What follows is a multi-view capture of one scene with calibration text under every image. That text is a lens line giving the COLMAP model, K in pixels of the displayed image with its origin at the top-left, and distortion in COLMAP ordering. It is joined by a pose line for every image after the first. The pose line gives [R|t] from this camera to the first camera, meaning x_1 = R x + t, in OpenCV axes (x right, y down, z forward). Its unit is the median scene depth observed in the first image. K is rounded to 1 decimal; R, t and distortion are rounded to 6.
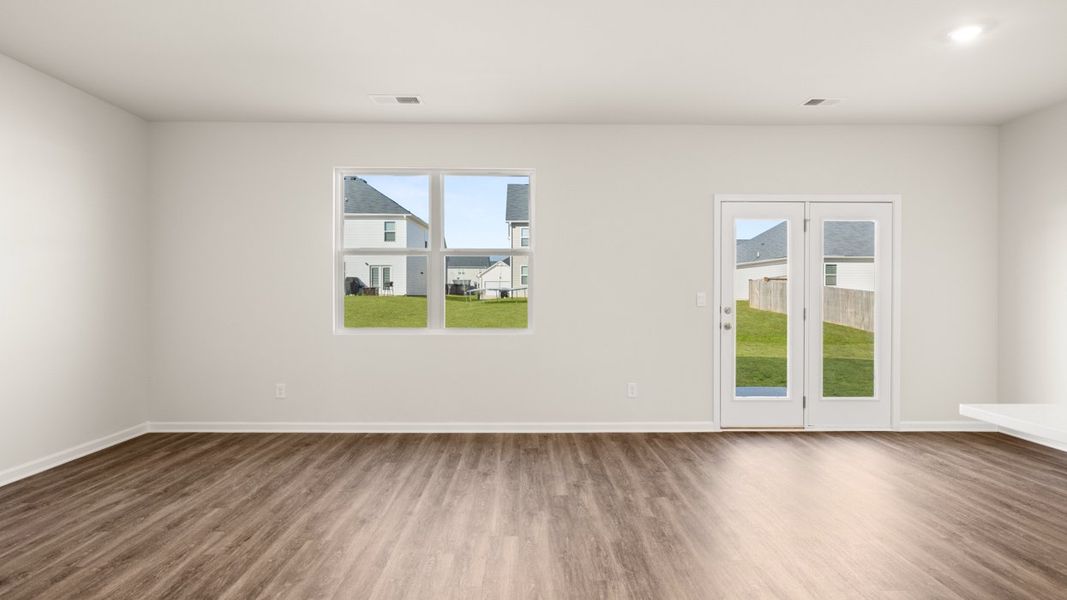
lens RADIAL K [[543.6, 0, 532.9], [0, 543.6, 288.3], [0, 0, 1]] dist [-0.001722, 0.000416]
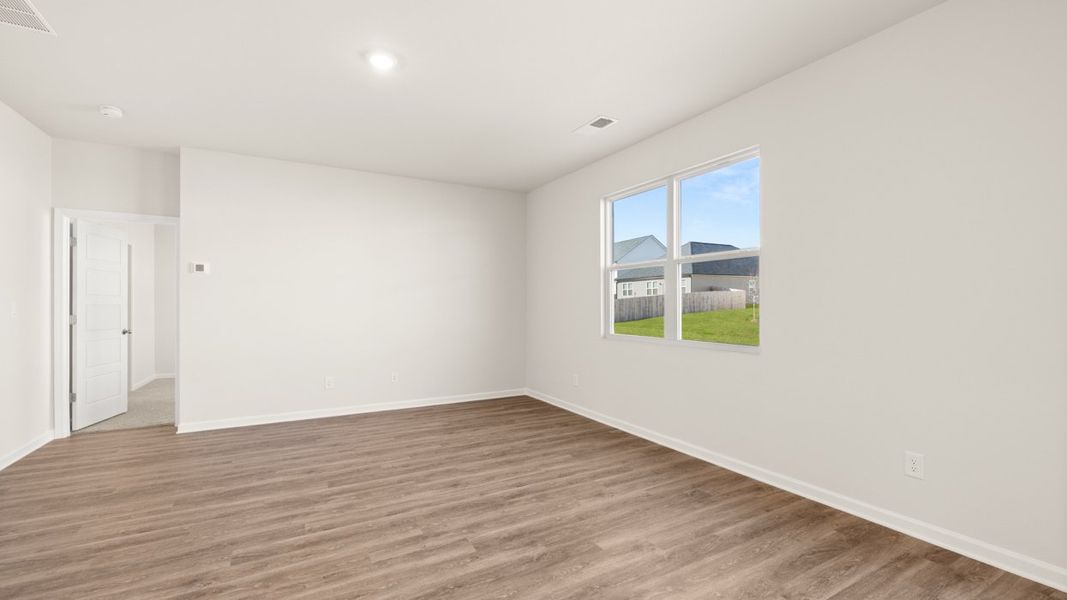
lens RADIAL K [[446.5, 0, 531.5], [0, 446.5, 308.4], [0, 0, 1]] dist [-0.001905, 0.000110]
pose [[0.471878, 0.001776, -0.881662, 0.645057], [0.012197, 0.999889, 0.008542, 0.008789], [0.881579, -0.014784, 0.471804, 0.626648]]
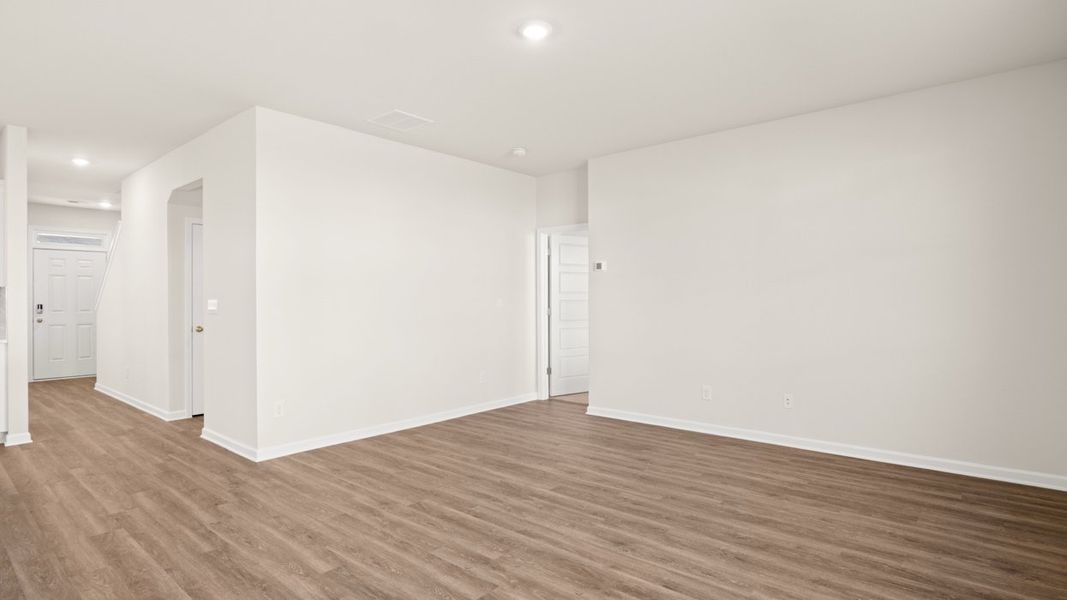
lens RADIAL K [[541.9, 0, 532.1], [0, 541.9, 297.7], [0, 0, 1]] dist [-0.000261, 0.000458]
pose [[-0.664414, -0.005919, -0.747341, 0.458908], [0.009588, 0.999819, -0.016442, 0.017140], [0.747303, -0.018090, -0.664237, 1.414709]]
